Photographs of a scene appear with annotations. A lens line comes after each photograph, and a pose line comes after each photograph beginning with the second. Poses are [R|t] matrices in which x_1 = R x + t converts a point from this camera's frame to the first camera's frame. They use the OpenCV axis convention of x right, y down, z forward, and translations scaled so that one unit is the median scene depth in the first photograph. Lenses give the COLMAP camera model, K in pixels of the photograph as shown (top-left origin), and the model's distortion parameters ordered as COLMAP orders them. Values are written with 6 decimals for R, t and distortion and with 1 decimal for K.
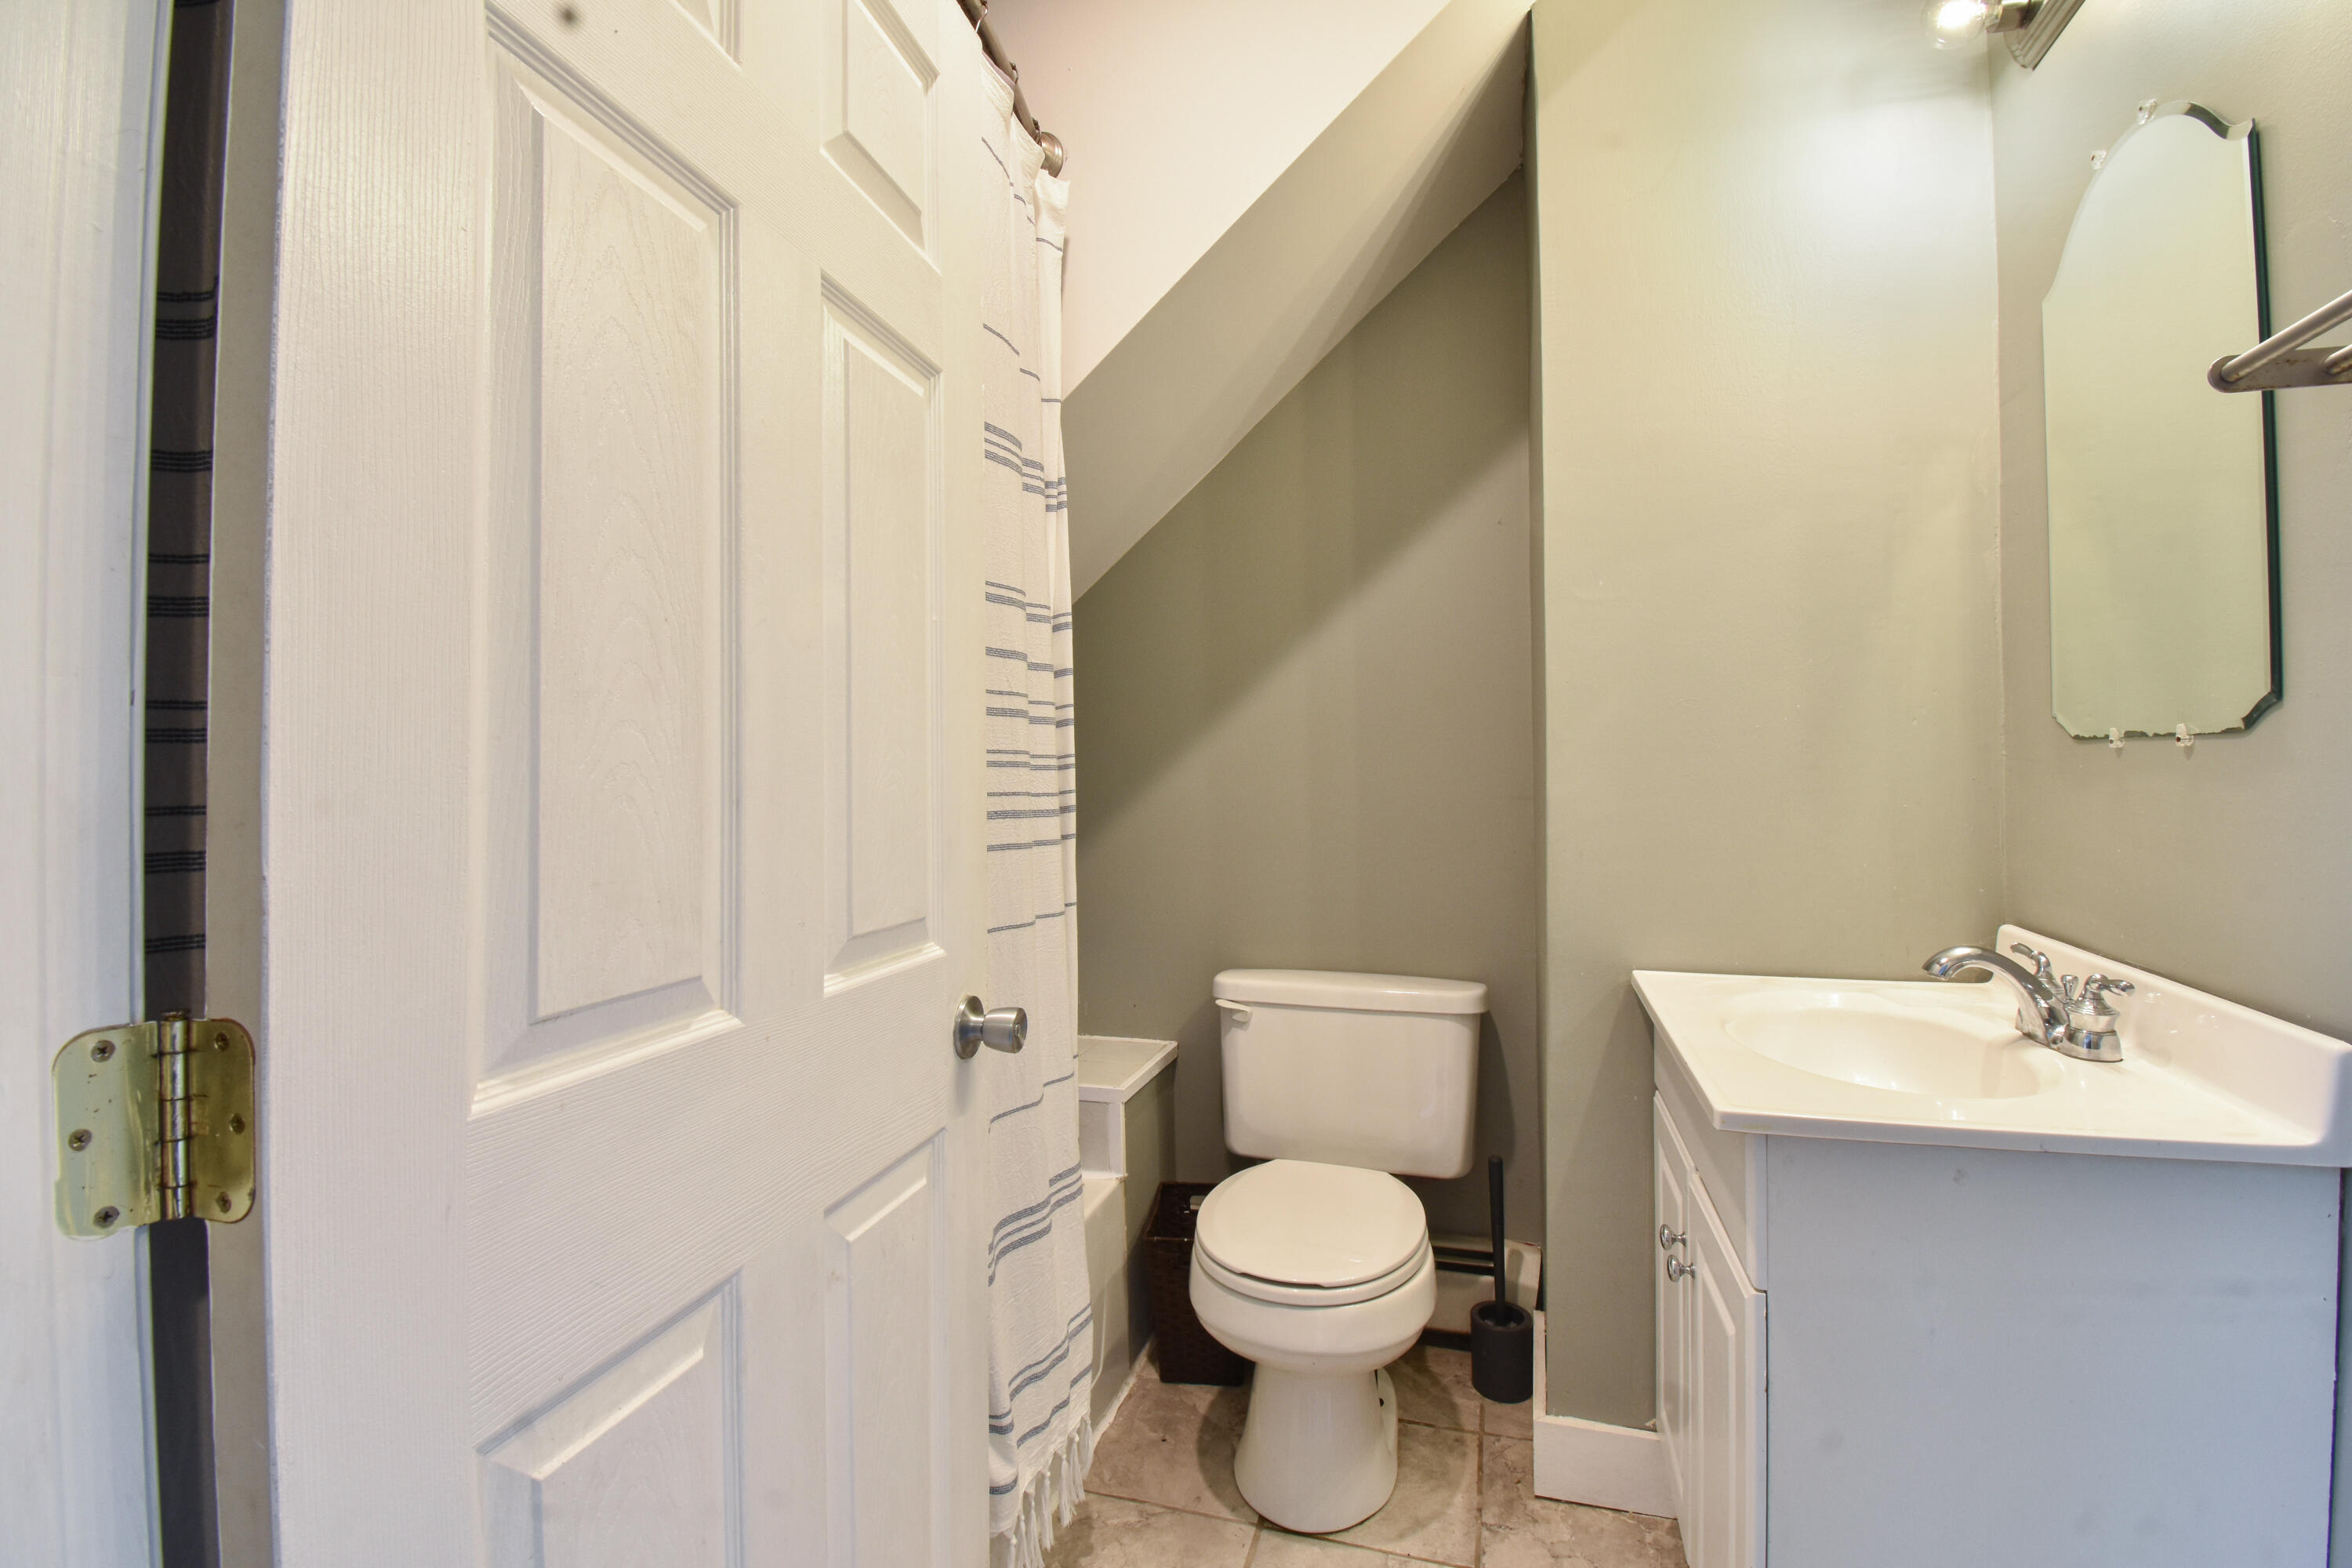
lens RADIAL K [[1017.3, 0, 1194.5], [0, 1017.3, 771.9], [0, 0, 1]] dist [-0.000349, -0.000197]
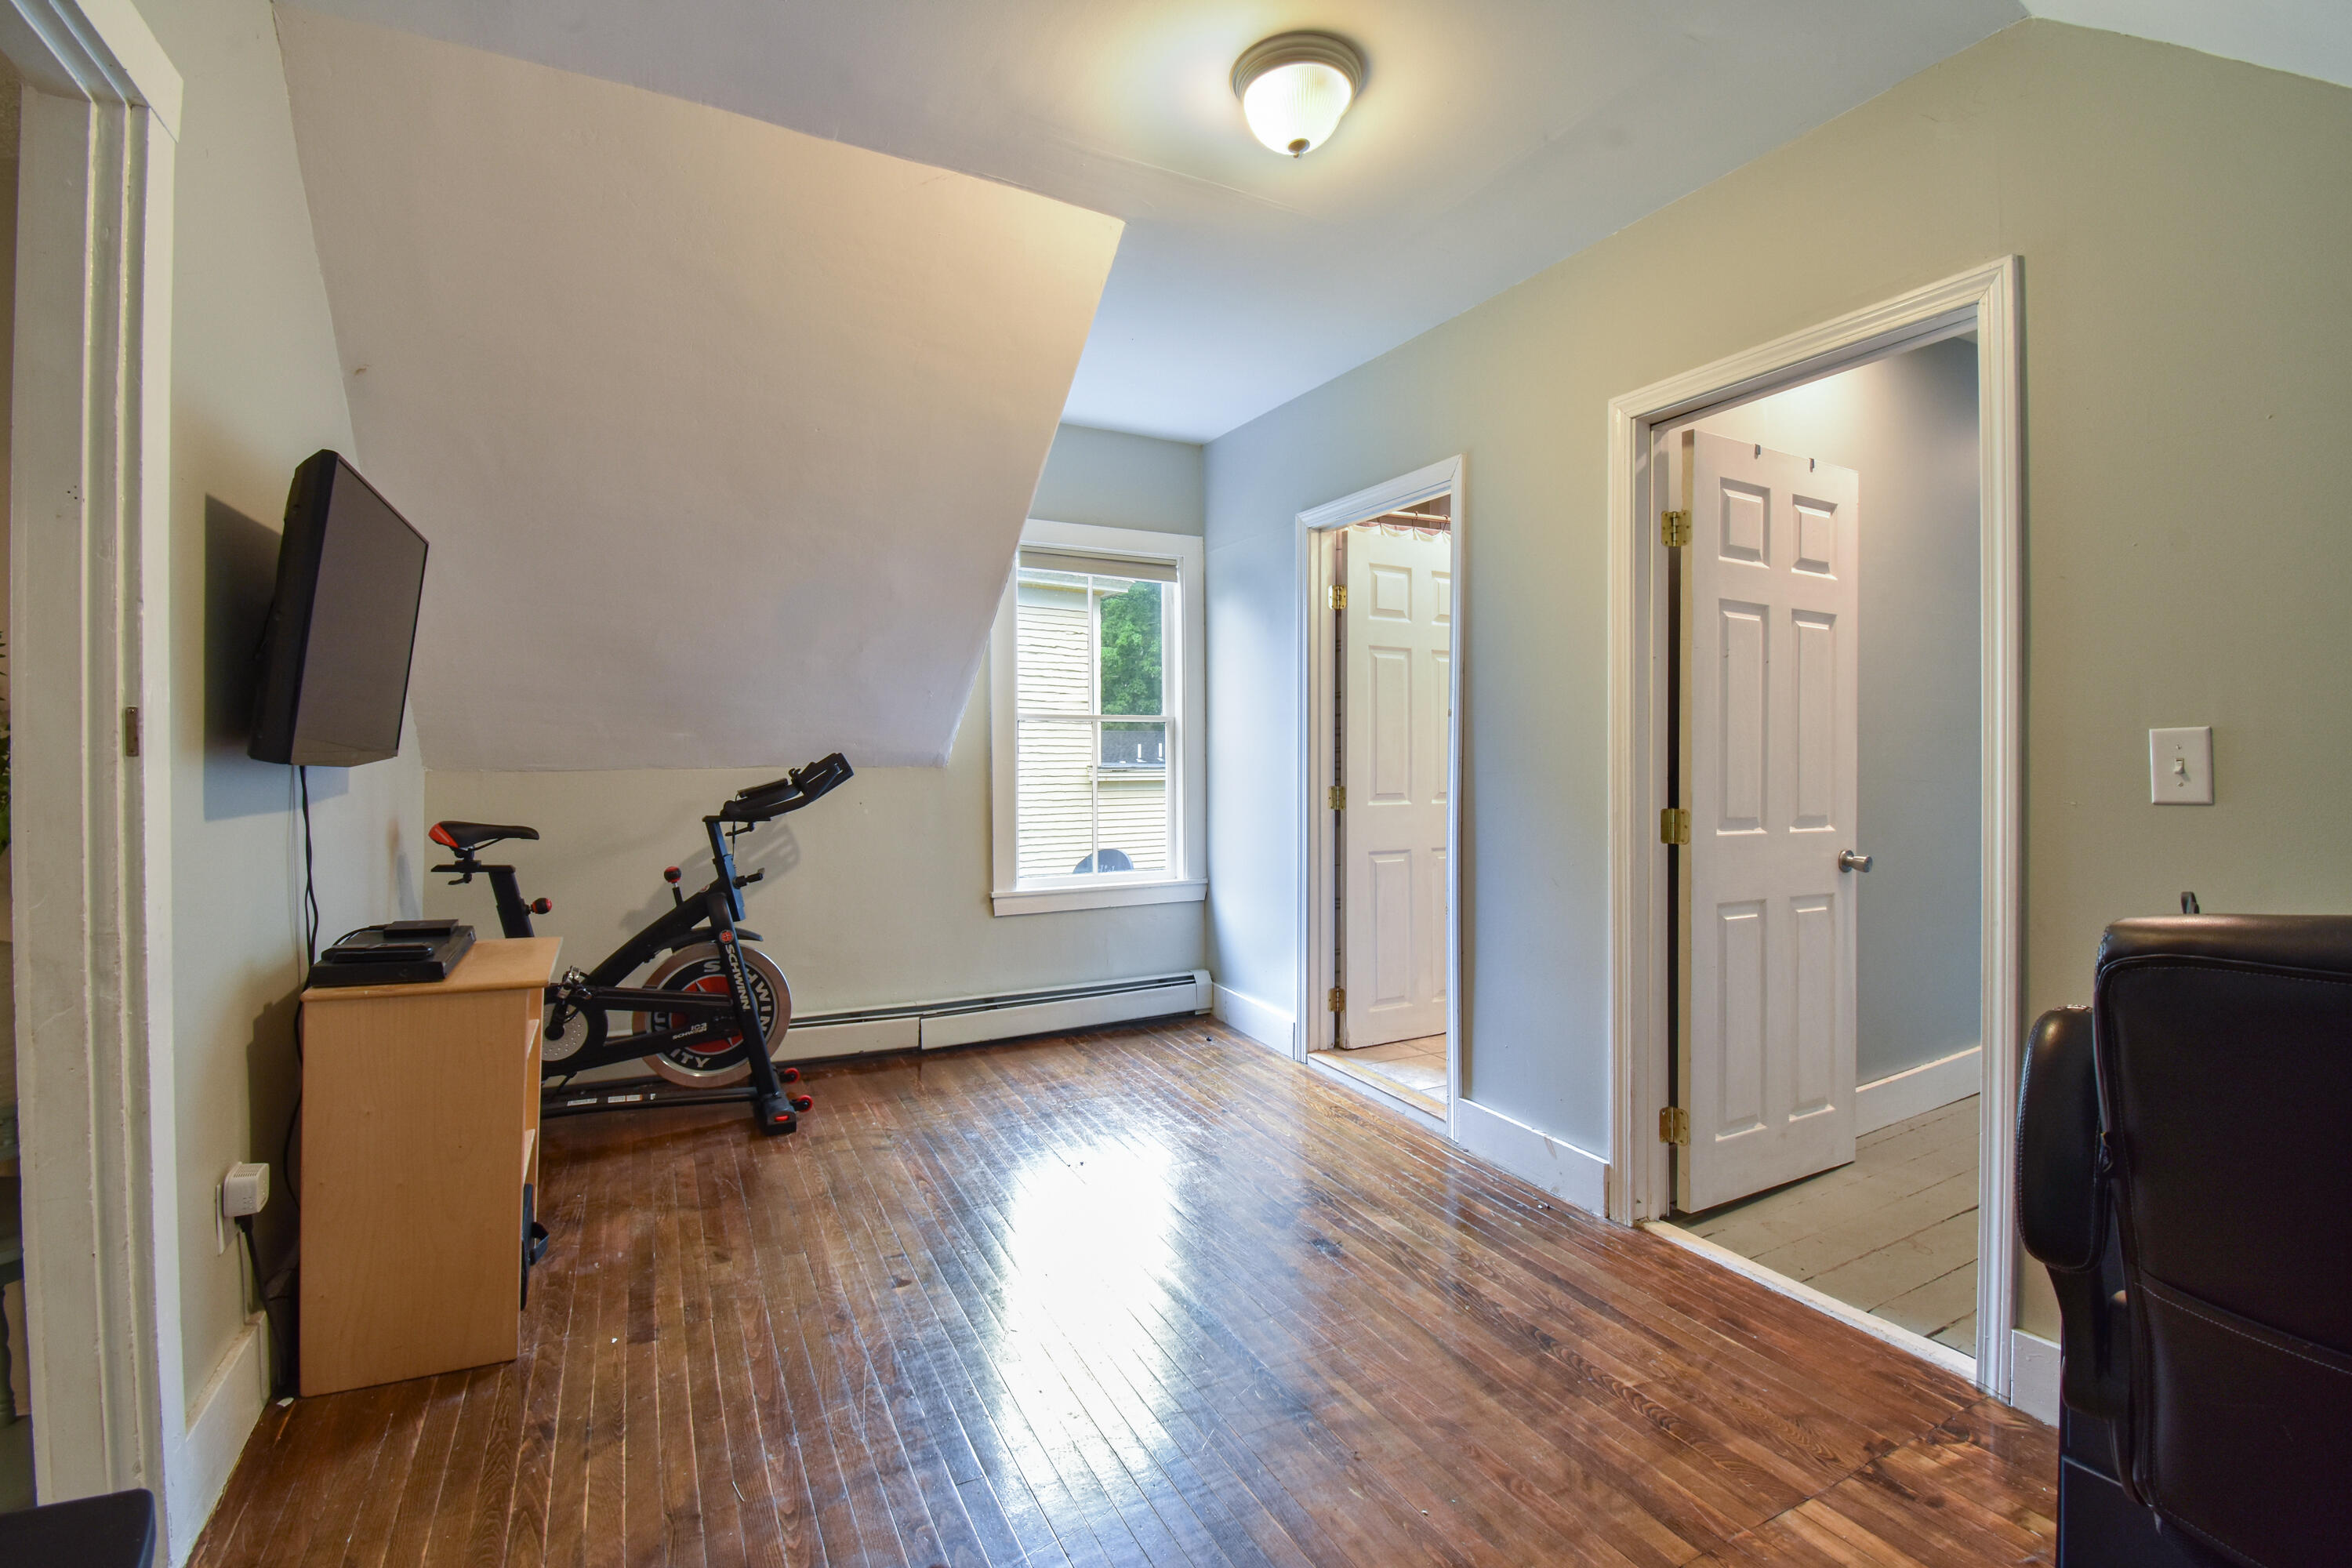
lens RADIAL K [[1017.3, 0, 1194.5], [0, 1017.3, 771.9], [0, 0, 1]] dist [-0.000349, -0.000197]
pose [[0.679295, 0.012635, -0.733757, 0.652166], [0.002676, 0.999802, 0.019694, -0.035042], [0.733860, -0.015341, 0.679127, -2.341727]]
